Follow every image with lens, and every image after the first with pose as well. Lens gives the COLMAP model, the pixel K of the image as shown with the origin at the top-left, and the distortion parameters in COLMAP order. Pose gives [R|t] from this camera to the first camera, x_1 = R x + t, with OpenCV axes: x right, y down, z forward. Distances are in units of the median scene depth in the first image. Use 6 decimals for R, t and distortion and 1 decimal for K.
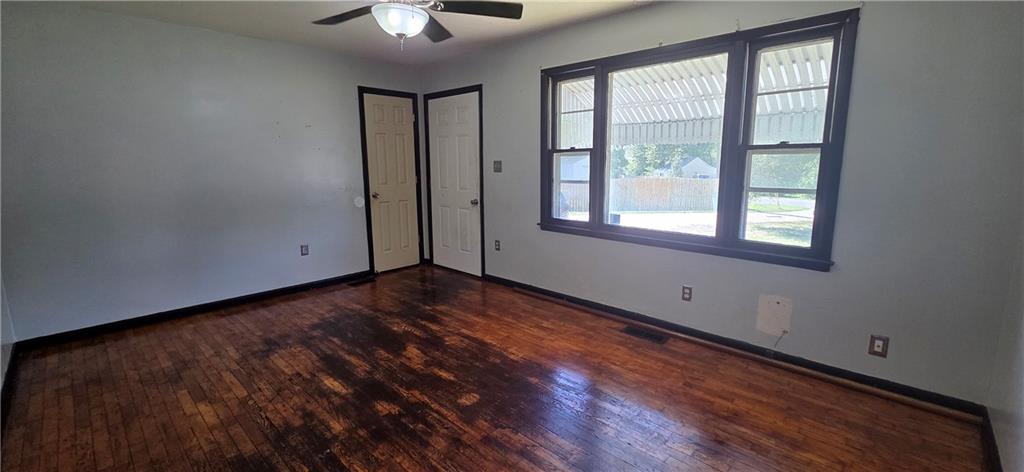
lens RADIAL K [[420.8, 0, 521.2], [0, 420.8, 232.4], [0, 0, 1]] dist [-0.011250, 0.000740]
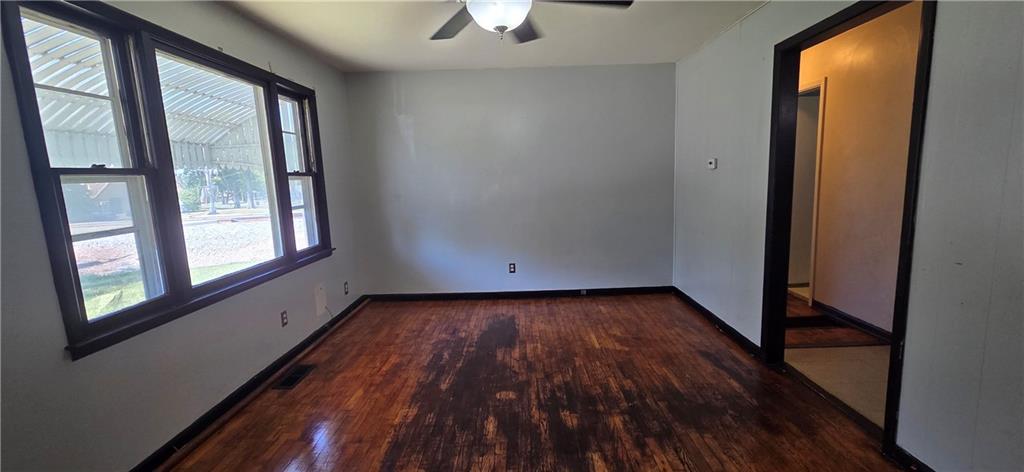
lens RADIAL K [[420.8, 0, 518.8], [0, 420.8, 238.2], [0, 0, 1]] dist [-0.011250, 0.000740]
pose [[-0.681142, -0.083398, 0.727386, -0.907336], [0.156277, 0.954034, 0.255726, -0.266755], [-0.715278, 0.287860, -0.636800, 1.554634]]
